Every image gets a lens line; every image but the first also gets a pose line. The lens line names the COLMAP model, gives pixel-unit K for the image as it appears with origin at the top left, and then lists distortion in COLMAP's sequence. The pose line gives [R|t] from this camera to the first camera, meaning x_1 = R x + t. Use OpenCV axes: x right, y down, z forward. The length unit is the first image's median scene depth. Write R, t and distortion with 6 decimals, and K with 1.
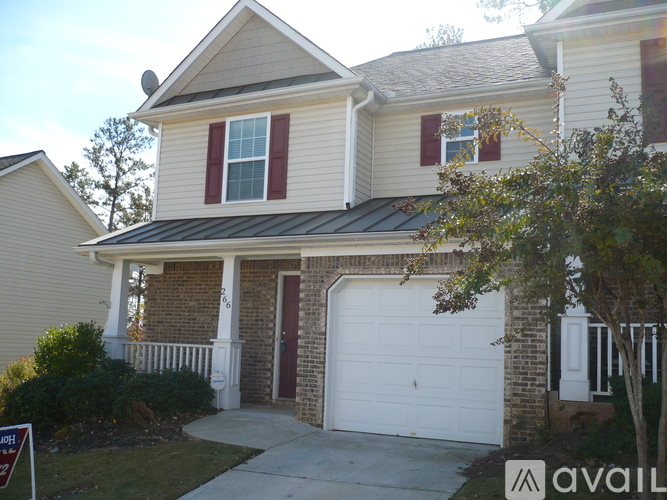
lens RADIAL K [[702.1, 0, 333.5], [0, 702.1, 250.0], [0, 0, 1]] dist [-0.055731, -0.018009]
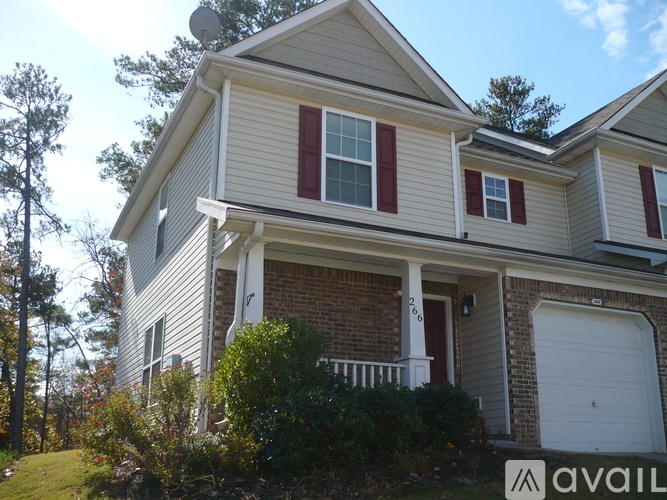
lens RADIAL K [[702.1, 0, 333.5], [0, 702.1, 250.0], [0, 0, 1]] dist [-0.055731, -0.018009]
pose [[0.625712, 0.195687, 0.755110, -0.821372], [-0.088029, 0.979553, -0.180908, 0.150480], [-0.775071, 0.046725, 0.630144, 0.491826]]
